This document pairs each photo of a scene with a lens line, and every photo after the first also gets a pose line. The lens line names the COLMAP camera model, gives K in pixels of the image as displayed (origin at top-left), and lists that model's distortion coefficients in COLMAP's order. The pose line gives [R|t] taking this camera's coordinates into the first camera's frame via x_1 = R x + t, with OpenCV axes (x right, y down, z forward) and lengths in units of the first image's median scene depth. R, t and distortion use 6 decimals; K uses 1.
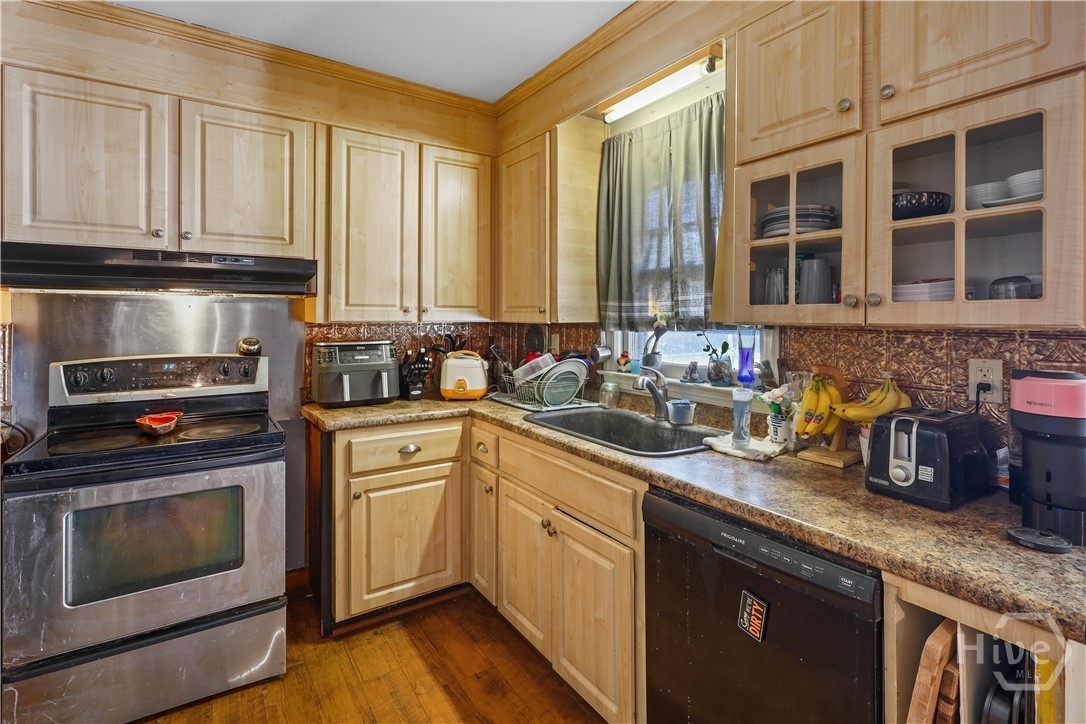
lens RADIAL K [[520.4, 0, 545.1], [0, 520.4, 315.7], [0, 0, 1]] dist [-0.001387, 0.000093]
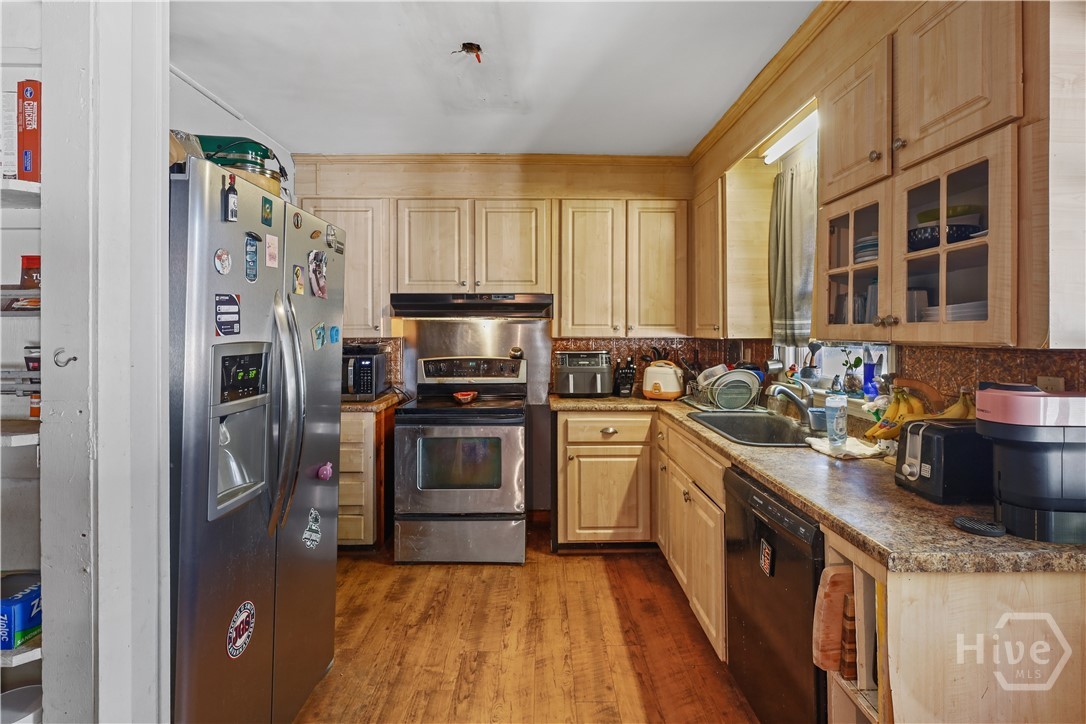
lens RADIAL K [[513.4, 0, 545.3], [0, 513.4, 329.2], [0, 0, 1]] dist [-0.001244, -0.000681]
pose [[0.840836, -0.002967, -0.541281, 0.329824], [0.001296, 0.999993, -0.003469, -0.004457], [0.541288, 0.002215, 0.840834, -0.219364]]
